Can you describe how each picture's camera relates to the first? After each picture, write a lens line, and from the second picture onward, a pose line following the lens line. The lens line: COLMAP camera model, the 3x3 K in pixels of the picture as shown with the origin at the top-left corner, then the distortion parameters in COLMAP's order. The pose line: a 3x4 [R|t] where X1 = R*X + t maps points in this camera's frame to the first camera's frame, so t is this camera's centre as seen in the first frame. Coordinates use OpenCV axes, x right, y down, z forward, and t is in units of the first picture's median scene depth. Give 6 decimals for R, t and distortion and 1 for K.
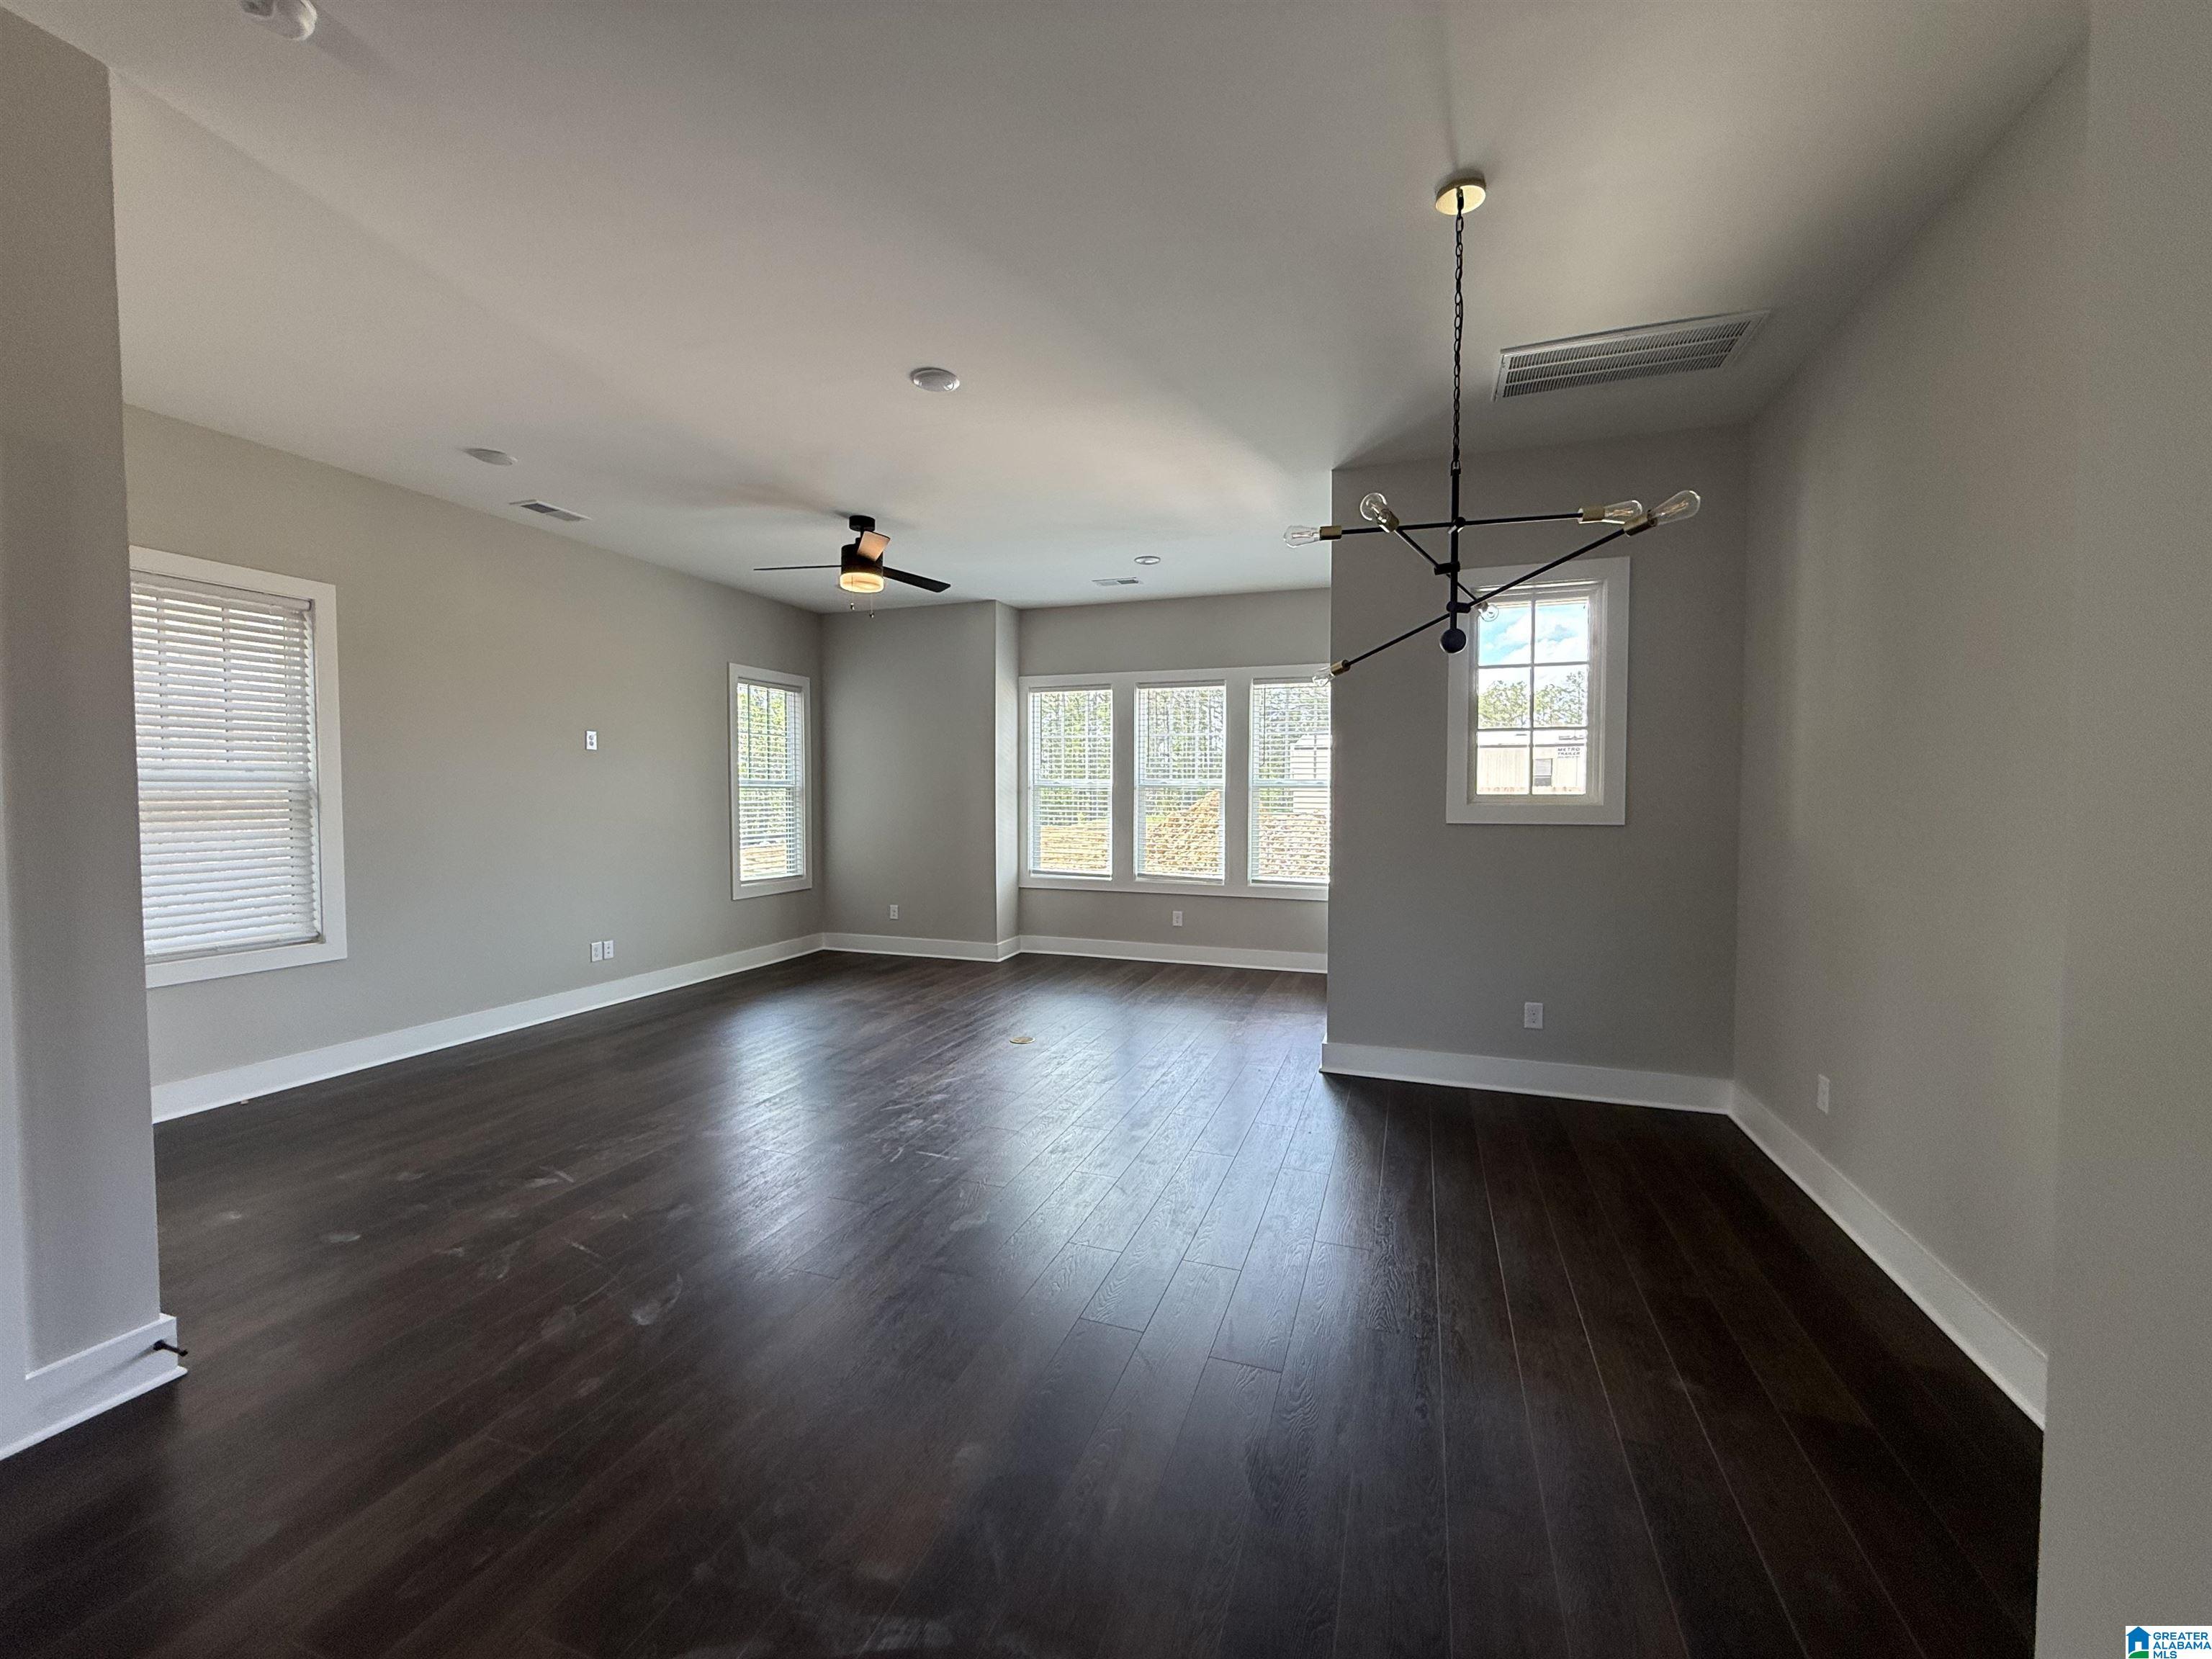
lens RADIAL K [[882.0, 0, 1104.4], [0, 882.0, 827.5], [0, 0, 1]] dist [-0.001445, 0.000084]
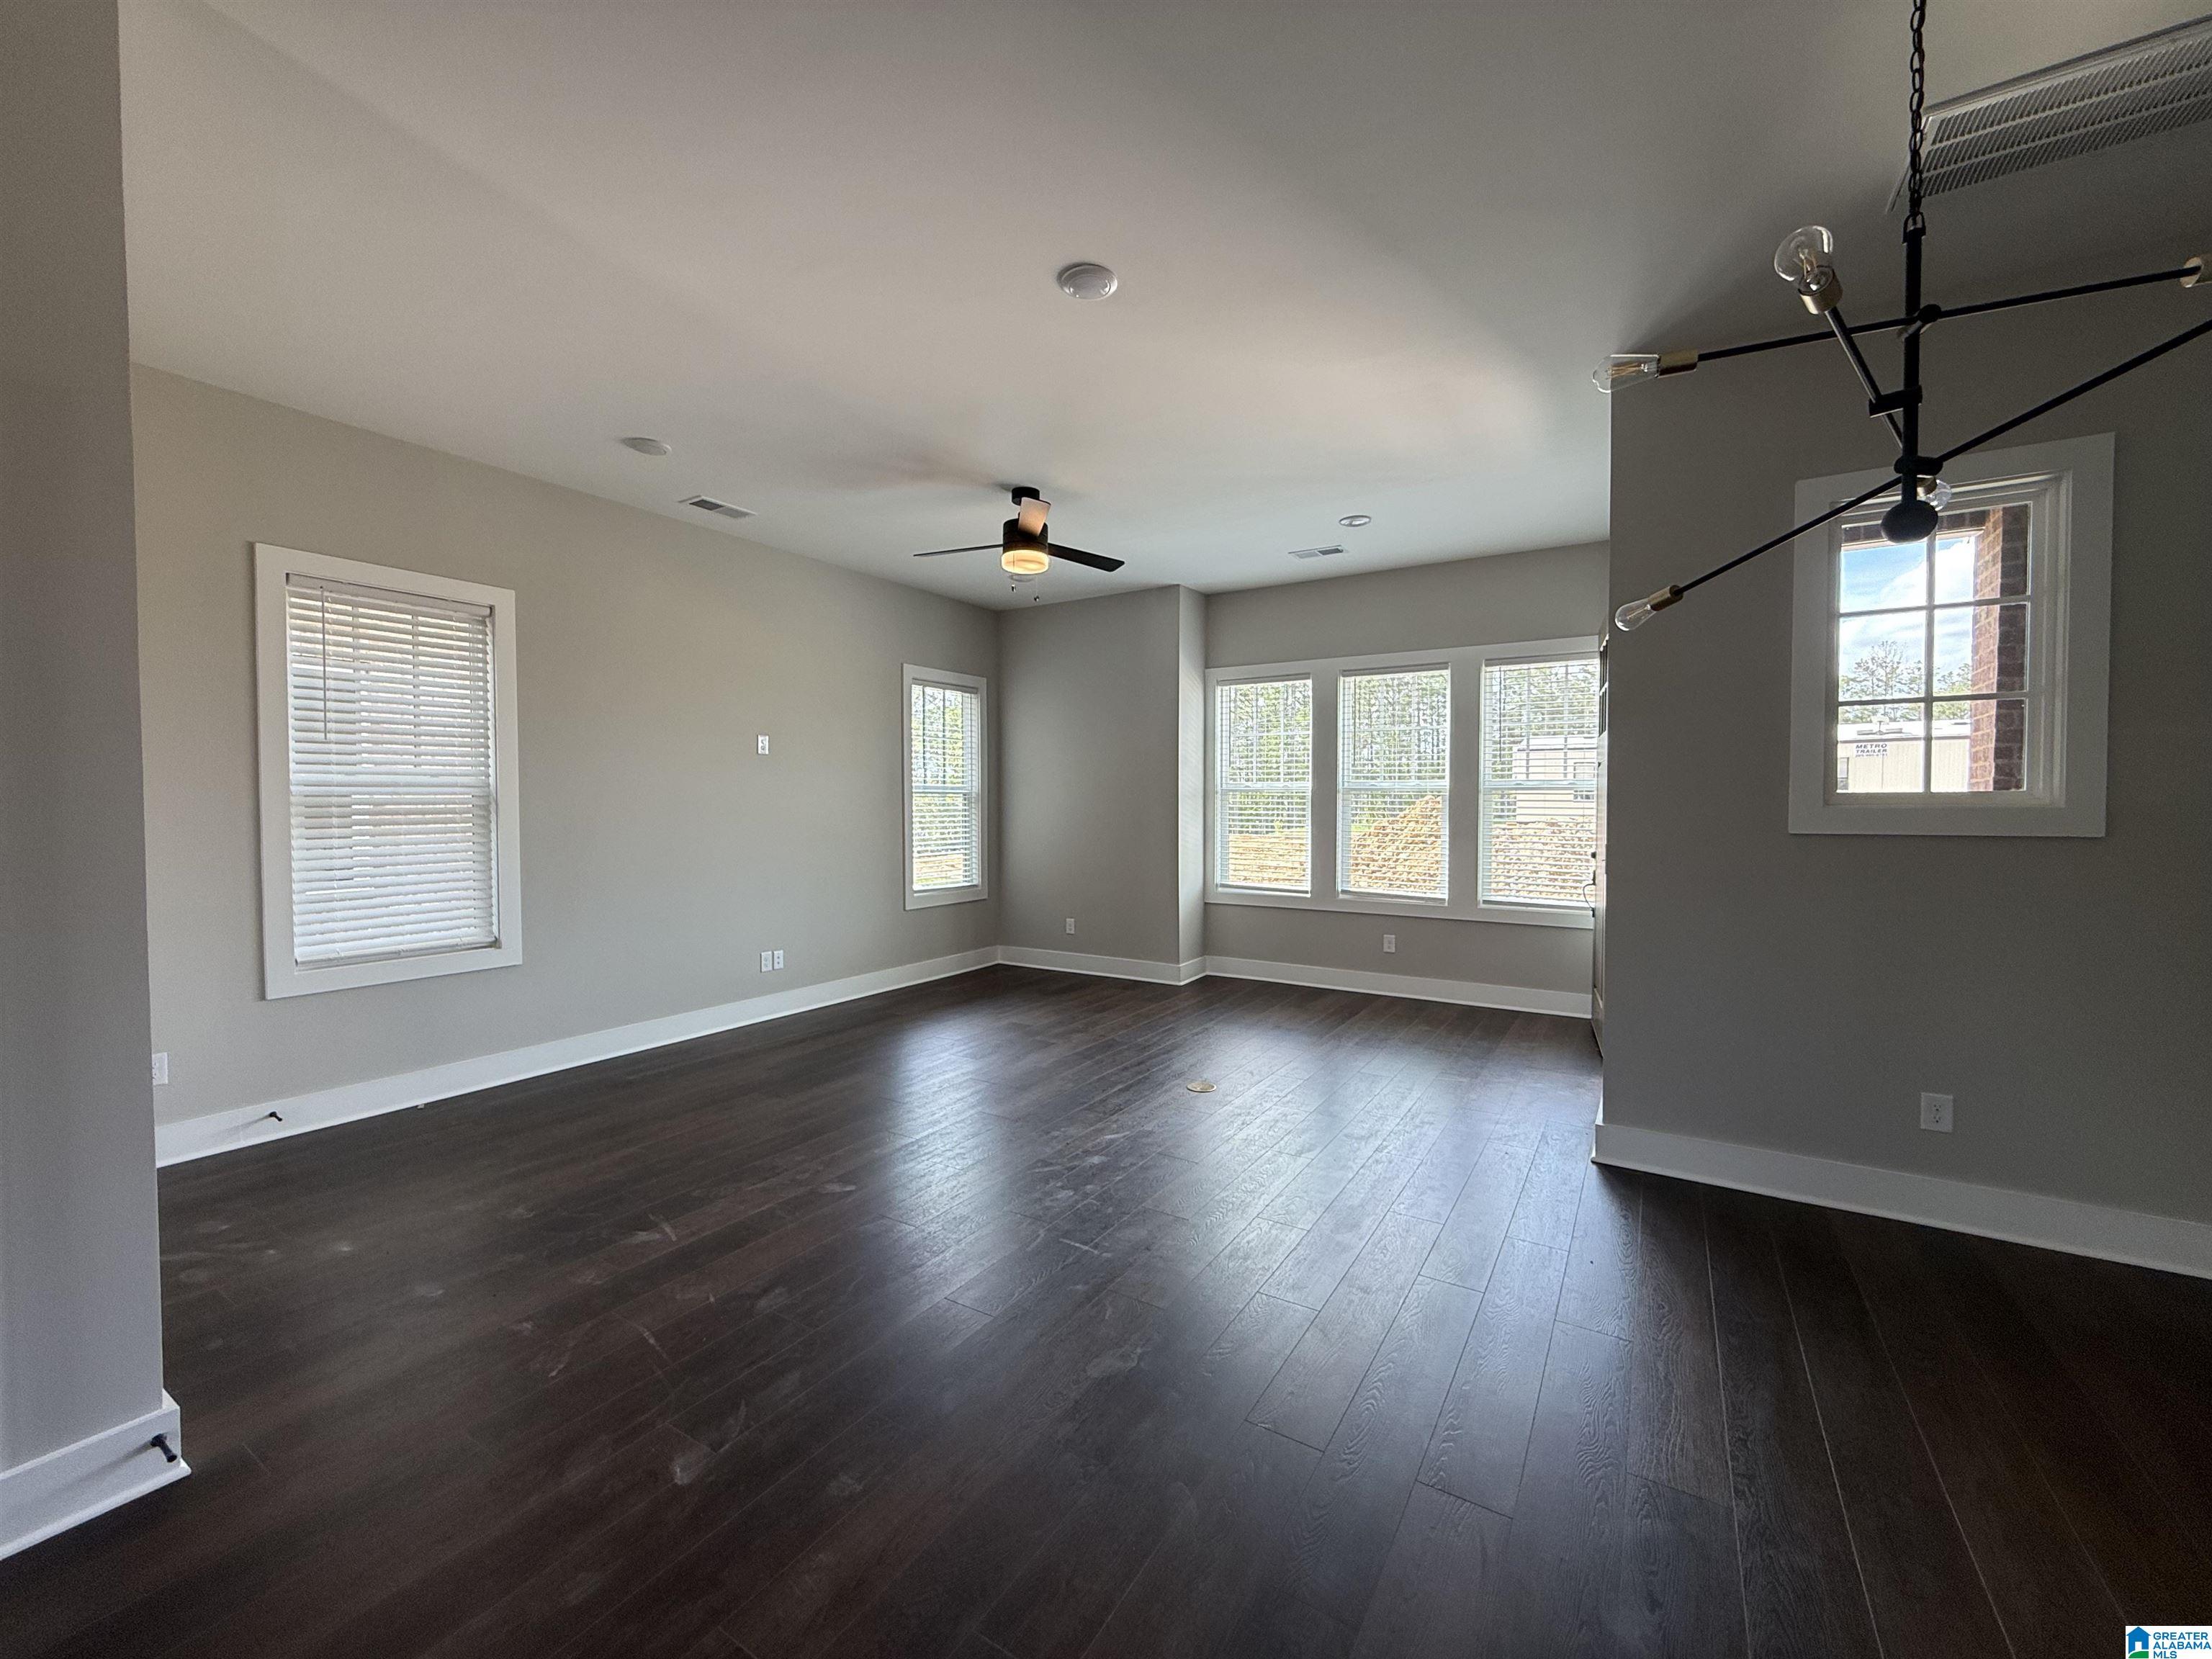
lens RADIAL K [[882.0, 0, 1104.4], [0, 882.0, 827.5], [0, 0, 1]] dist [-0.001445, 0.000084]
pose [[0.975558, 0.002967, -0.219721, 0.001428], [-0.005073, 0.999946, -0.009021, -0.000330], [0.219683, 0.009916, 0.975521, 0.166417]]
